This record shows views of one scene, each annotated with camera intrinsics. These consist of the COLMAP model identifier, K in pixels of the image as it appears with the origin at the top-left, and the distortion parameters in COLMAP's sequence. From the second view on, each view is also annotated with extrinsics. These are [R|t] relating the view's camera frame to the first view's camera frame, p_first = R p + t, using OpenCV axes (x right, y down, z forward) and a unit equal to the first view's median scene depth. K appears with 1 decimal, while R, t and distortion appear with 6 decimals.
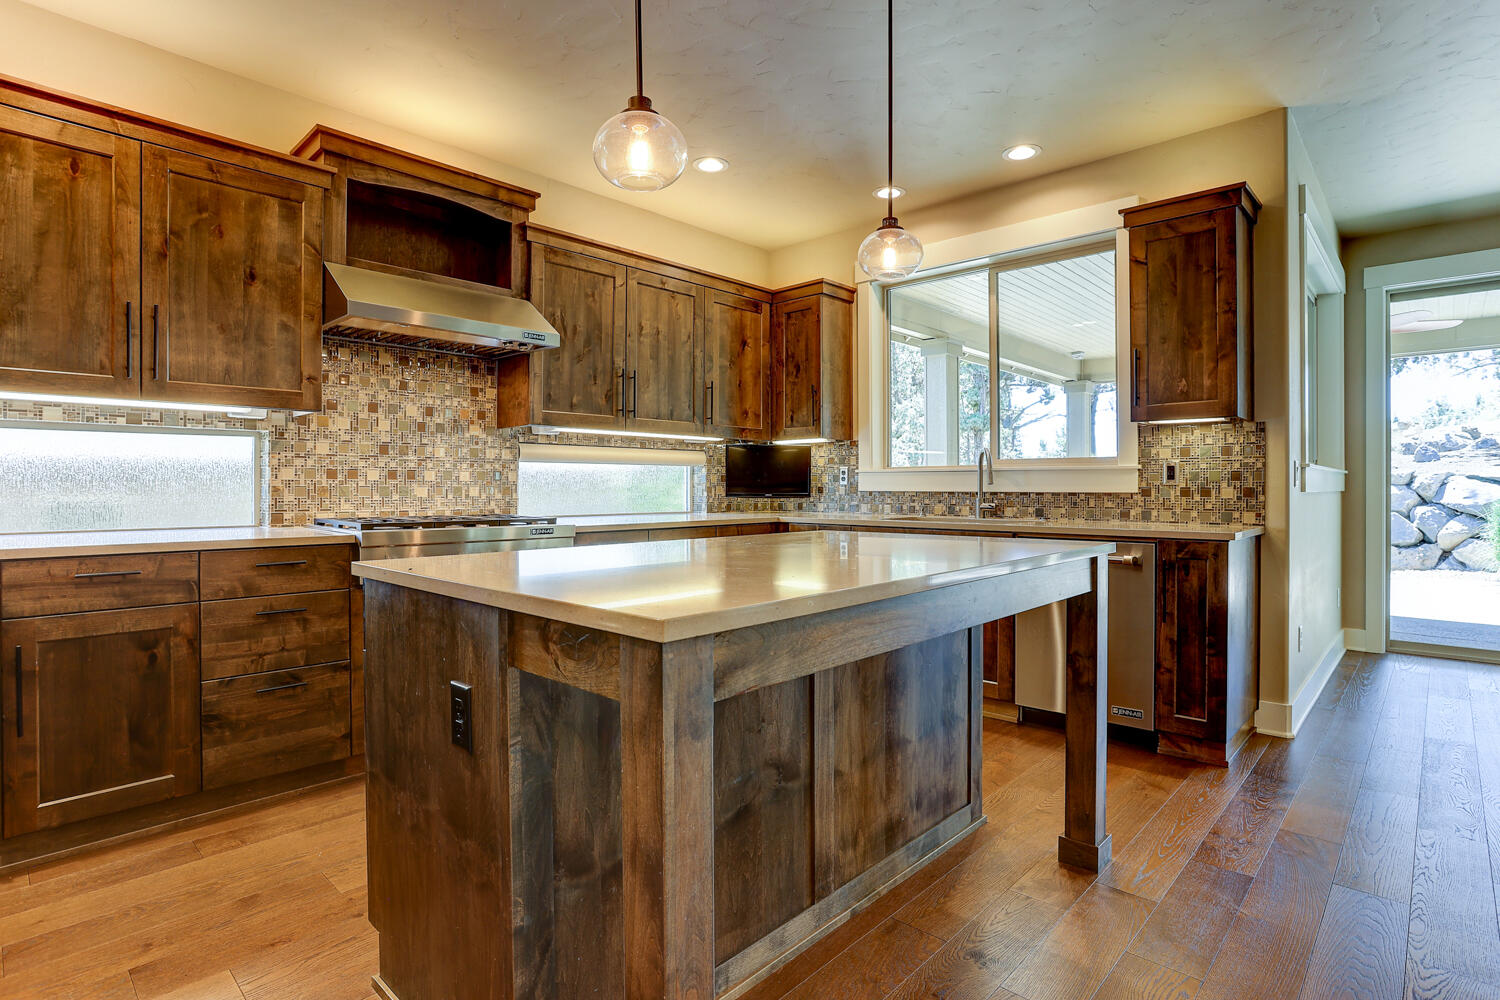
lens RADIAL K [[759.3, 0, 755.5], [0, 759.3, 492.2], [0, 0, 1]] dist [-0.053533, 0.024366]
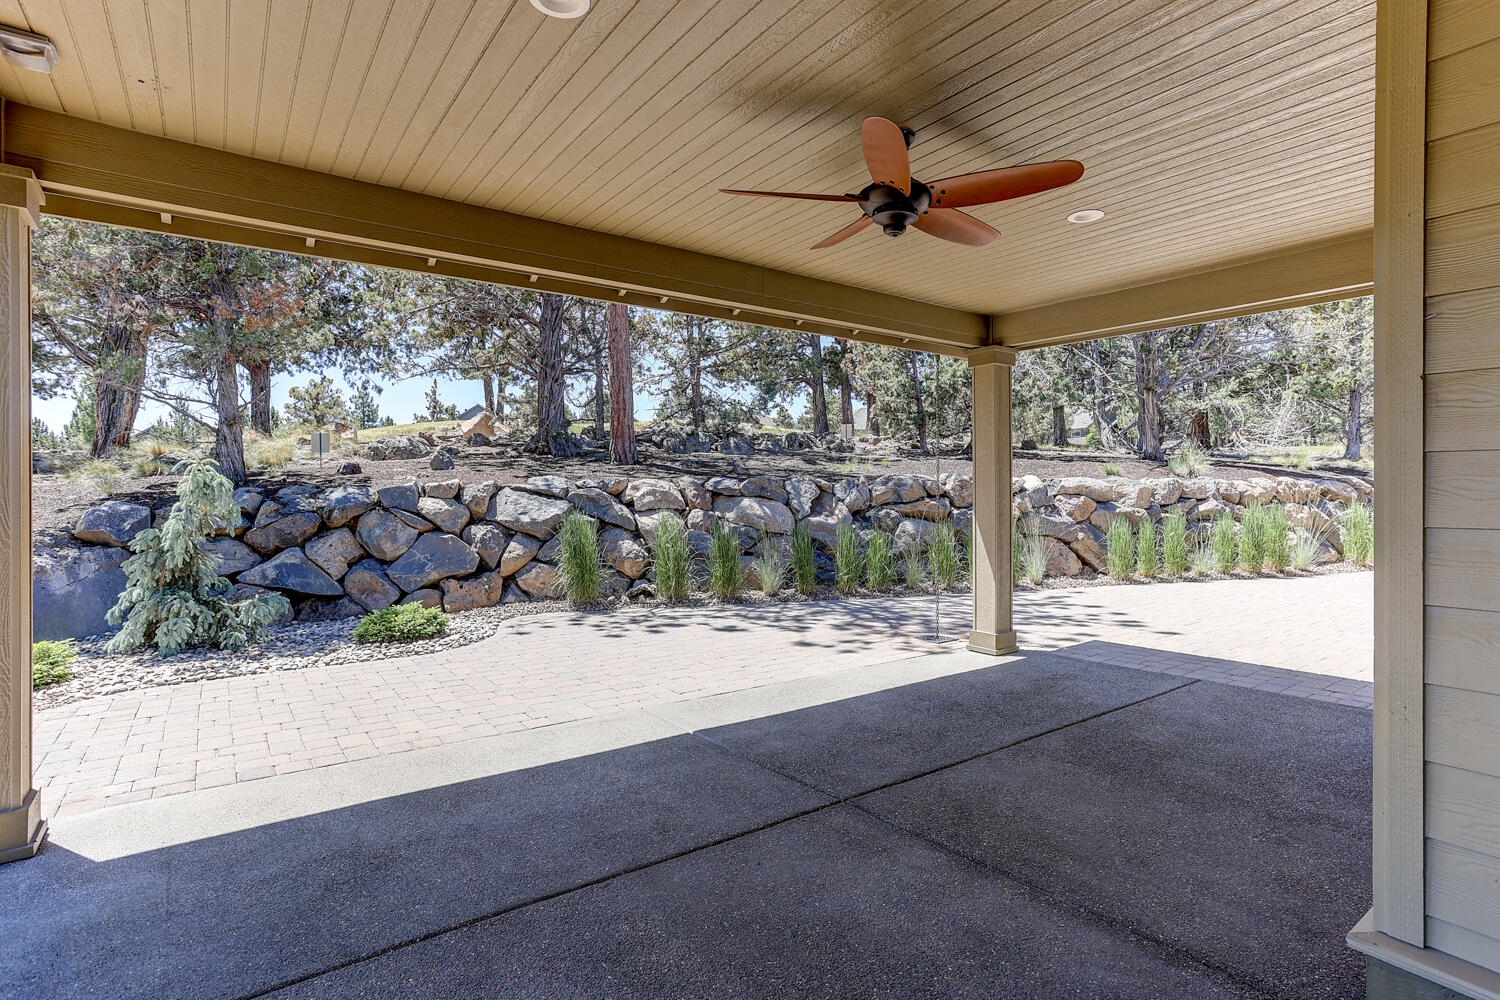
lens RADIAL K [[728.2, 0, 740.5], [0, 728.2, 501.6], [0, 0, 1]] dist [0.002927, 0.002444]
pose [[0.211899, -0.017711, 0.977131, 0.600526], [0.006218, 0.999840, 0.016774, -0.055551], [-0.977272, 0.002522, 0.211975, 1.728610]]
